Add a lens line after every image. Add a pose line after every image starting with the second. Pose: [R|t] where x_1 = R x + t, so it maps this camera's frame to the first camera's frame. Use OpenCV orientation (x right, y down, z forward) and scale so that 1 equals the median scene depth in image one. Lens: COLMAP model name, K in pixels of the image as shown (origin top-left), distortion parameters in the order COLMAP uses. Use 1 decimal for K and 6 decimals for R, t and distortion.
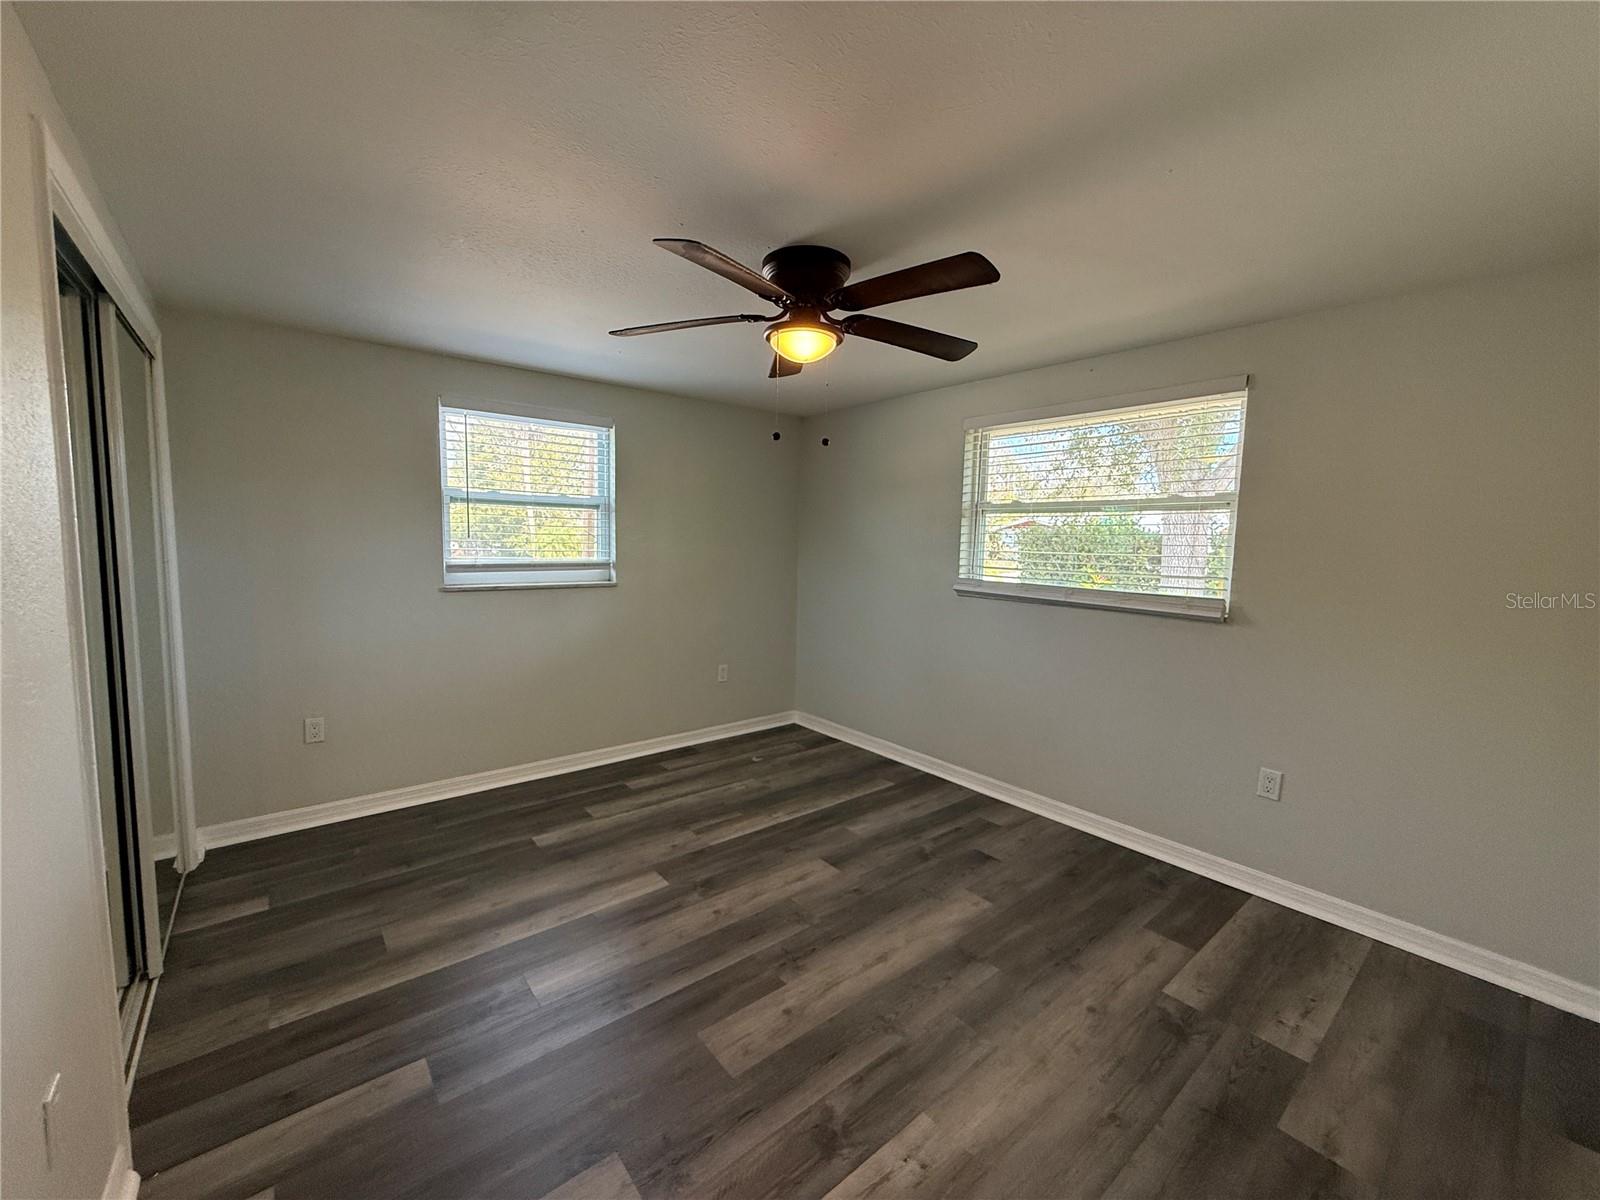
lens RADIAL K [[637.0, 0, 800.0], [0, 637.0, 600.0], [0, 0, 1]] dist [-0.000663, 0.000030]
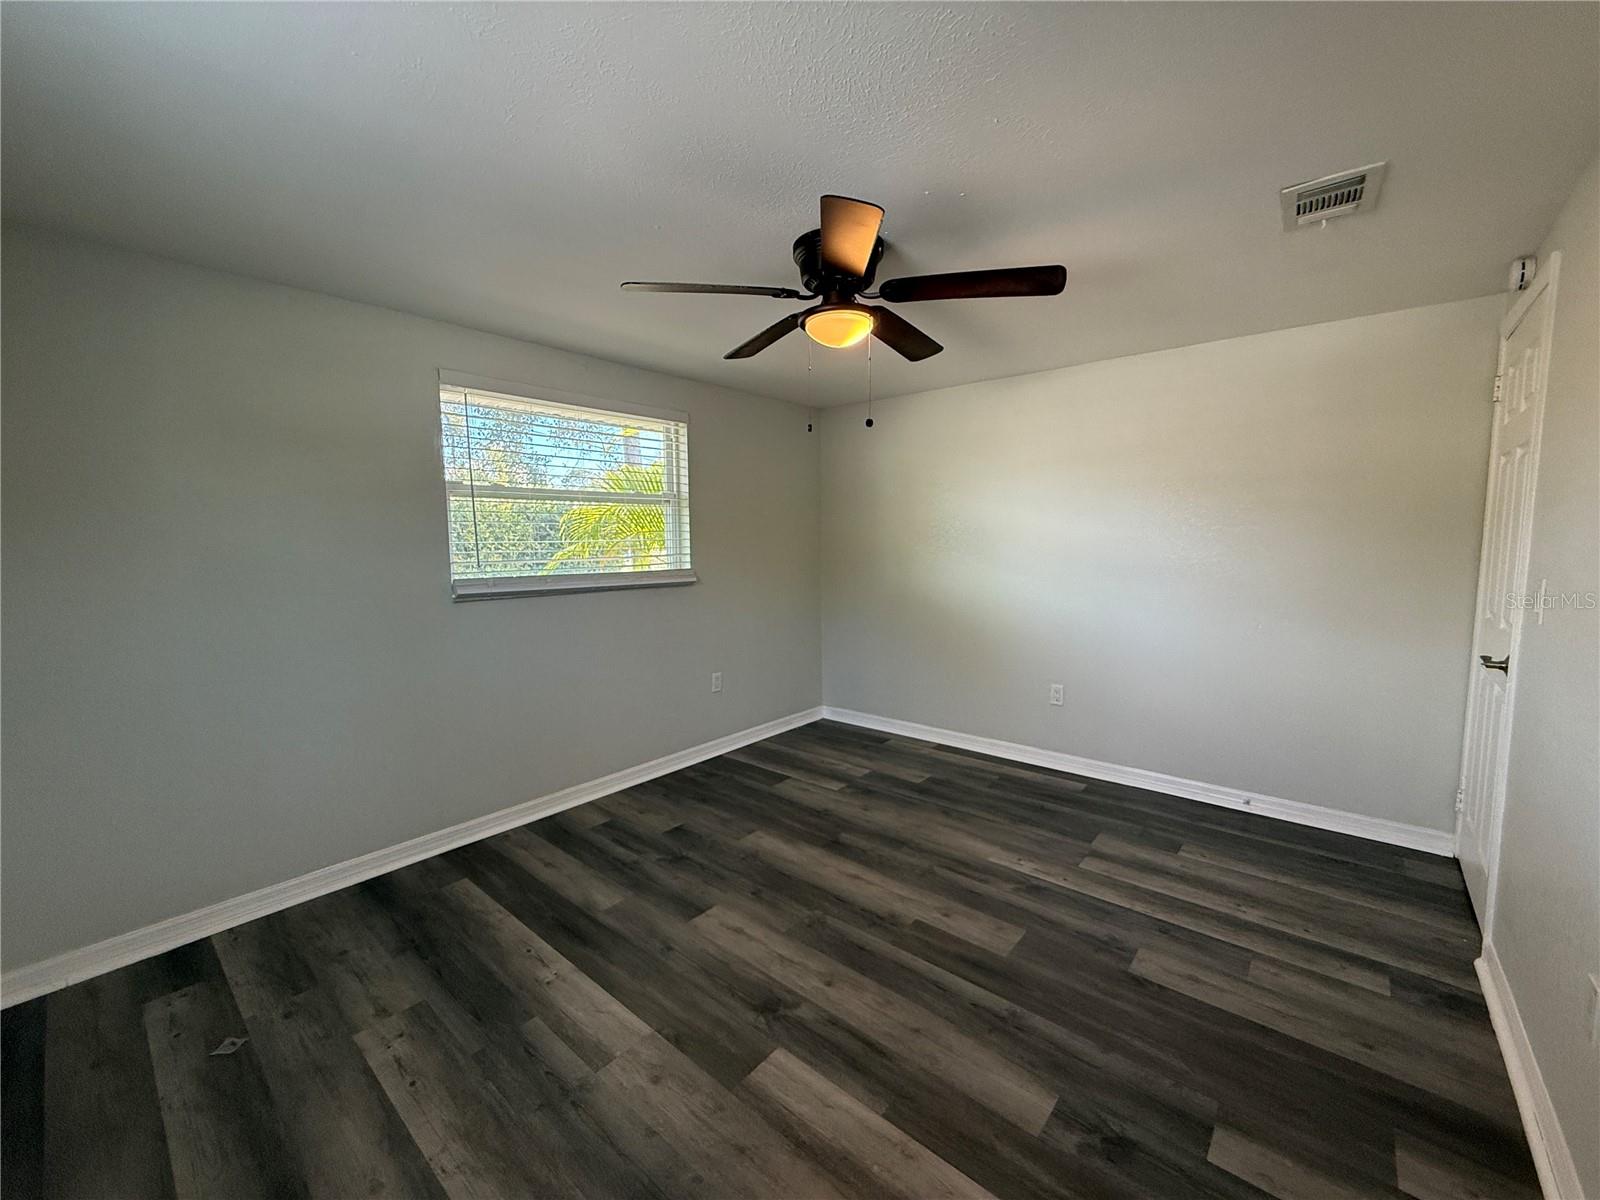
lens RADIAL K [[632.1, 0, 794.2], [0, 632.1, 597.8], [0, 0, 1]] dist [-0.002551, -0.000009]
pose [[-0.163785, -0.115268, 0.979739, -0.736574], [0.099091, 0.986205, 0.132594, -0.096103], [-0.981507, 0.118800, -0.150103, 0.945641]]
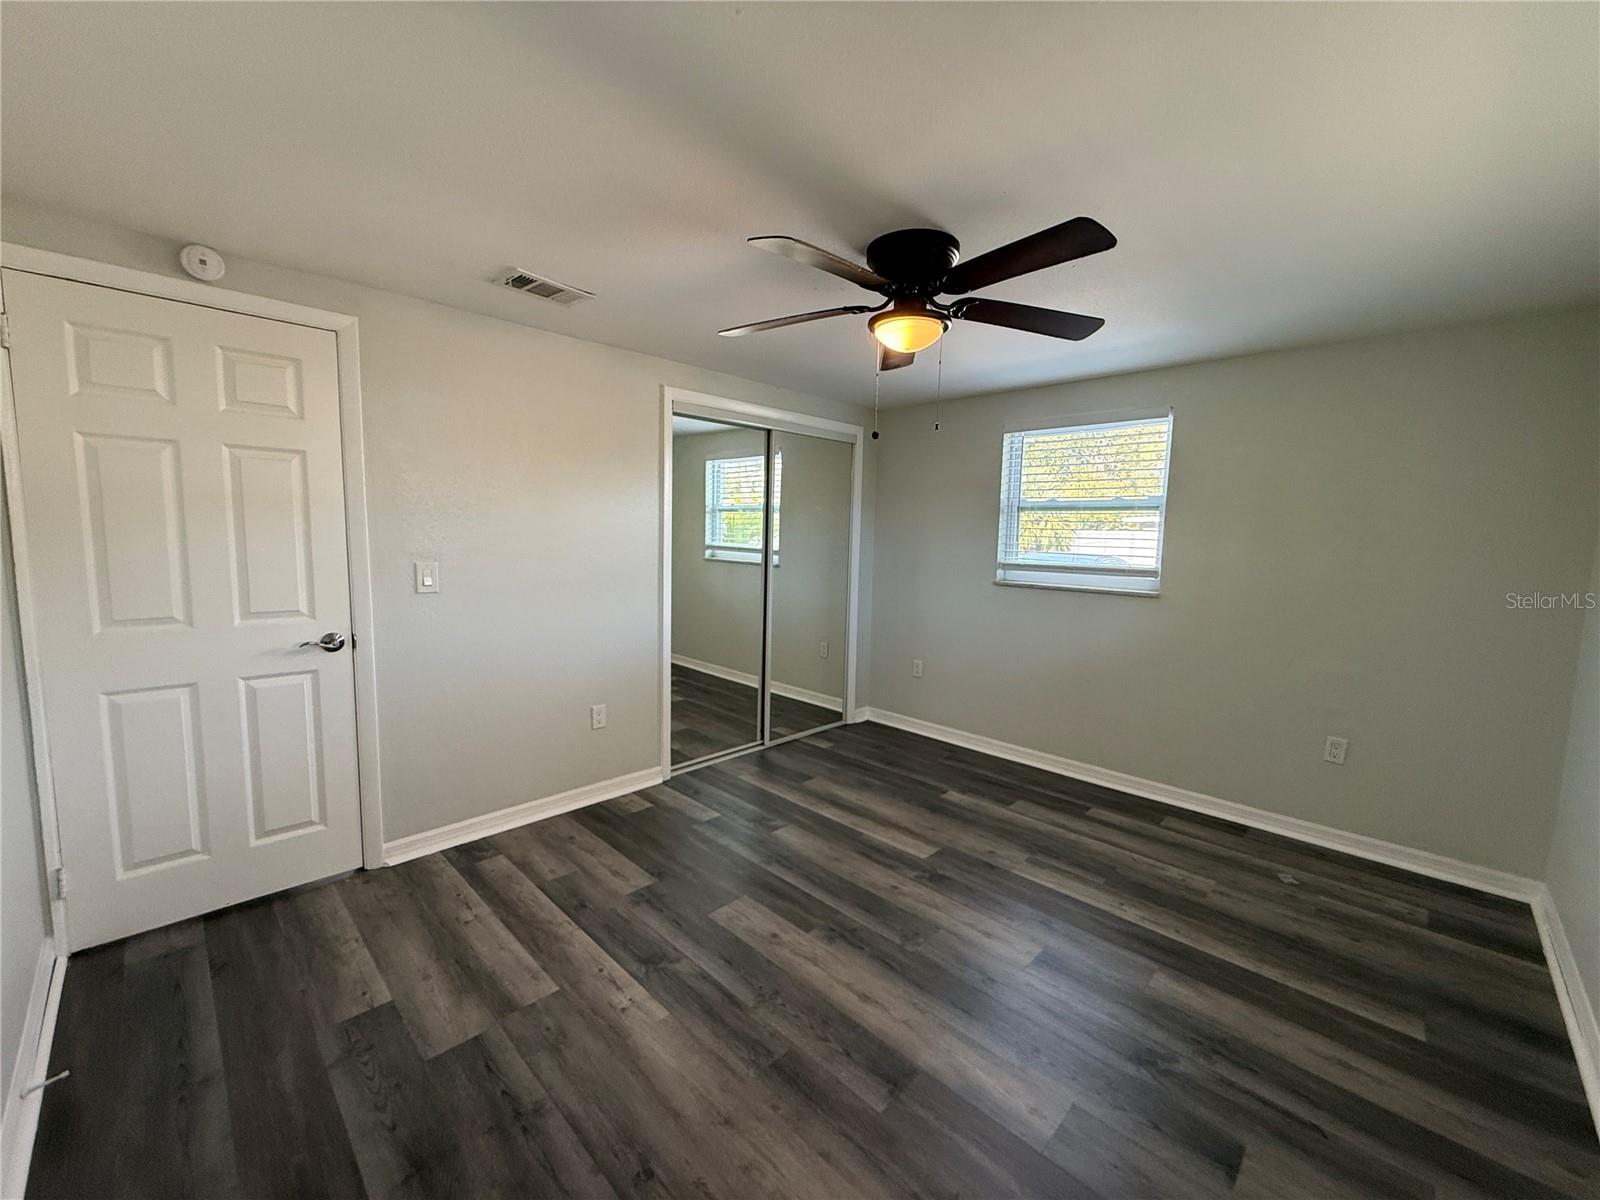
lens RADIAL K [[641.2, 0, 792.9], [0, 641.2, 601.8], [0, 0, 1]] dist [-0.003320, -0.000102]
pose [[0.094914, 0.089196, -0.991481, 0.742986], [-0.113433, 0.990460, 0.078245, -0.038954], [0.989002, 0.105040, 0.104126, 0.573752]]
